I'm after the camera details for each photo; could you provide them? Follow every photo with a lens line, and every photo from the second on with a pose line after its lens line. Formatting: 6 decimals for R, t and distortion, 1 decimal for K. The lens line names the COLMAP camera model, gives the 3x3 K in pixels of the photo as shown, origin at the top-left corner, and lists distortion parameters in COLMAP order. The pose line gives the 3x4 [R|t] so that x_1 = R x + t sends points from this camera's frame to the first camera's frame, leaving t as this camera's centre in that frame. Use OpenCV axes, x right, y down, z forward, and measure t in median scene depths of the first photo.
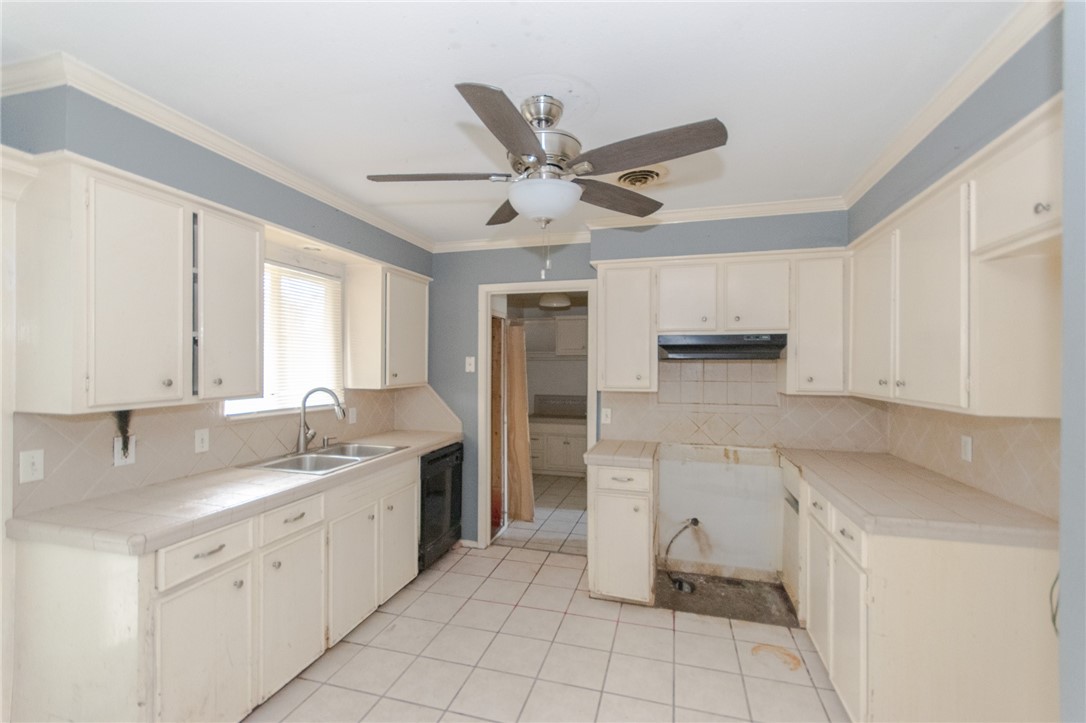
lens RADIAL K [[492.8, 0, 539.6], [0, 492.8, 365.0], [0, 0, 1]] dist [0.000823, 0.000303]
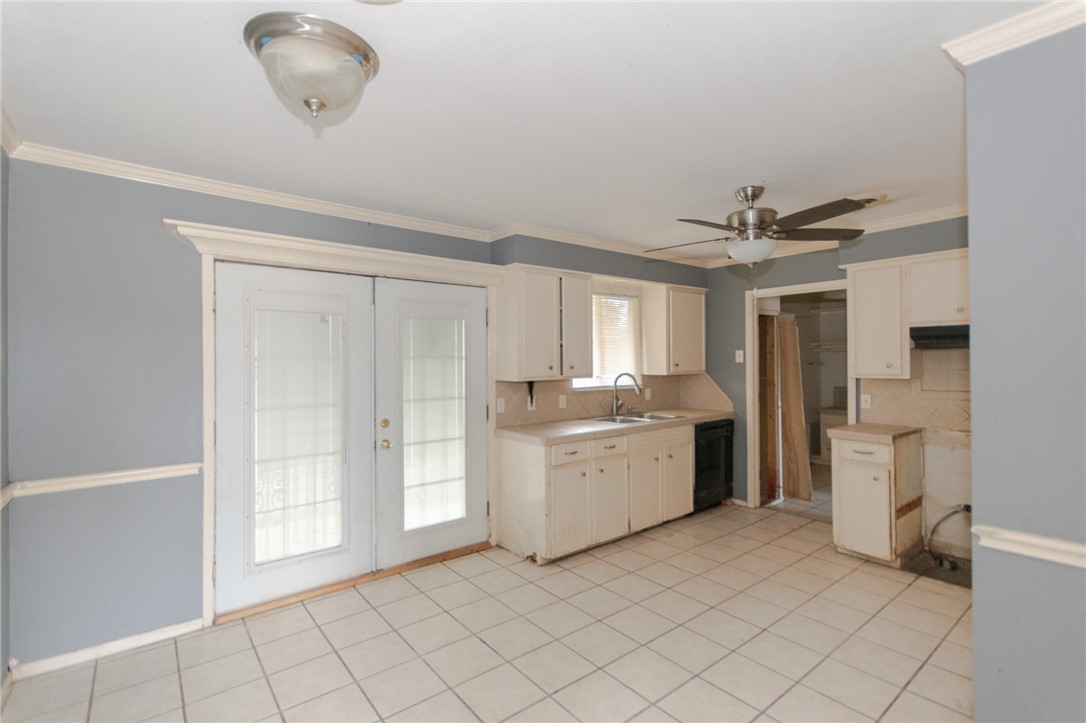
lens RADIAL K [[492.8, 0, 539.6], [0, 492.8, 365.0], [0, 0, 1]] dist [0.000823, 0.000303]
pose [[0.821626, -0.003873, -0.570013, 0.184641], [0.011375, 0.999889, 0.009602, 0.003606], [0.569913, -0.014373, 0.821579, -0.359671]]
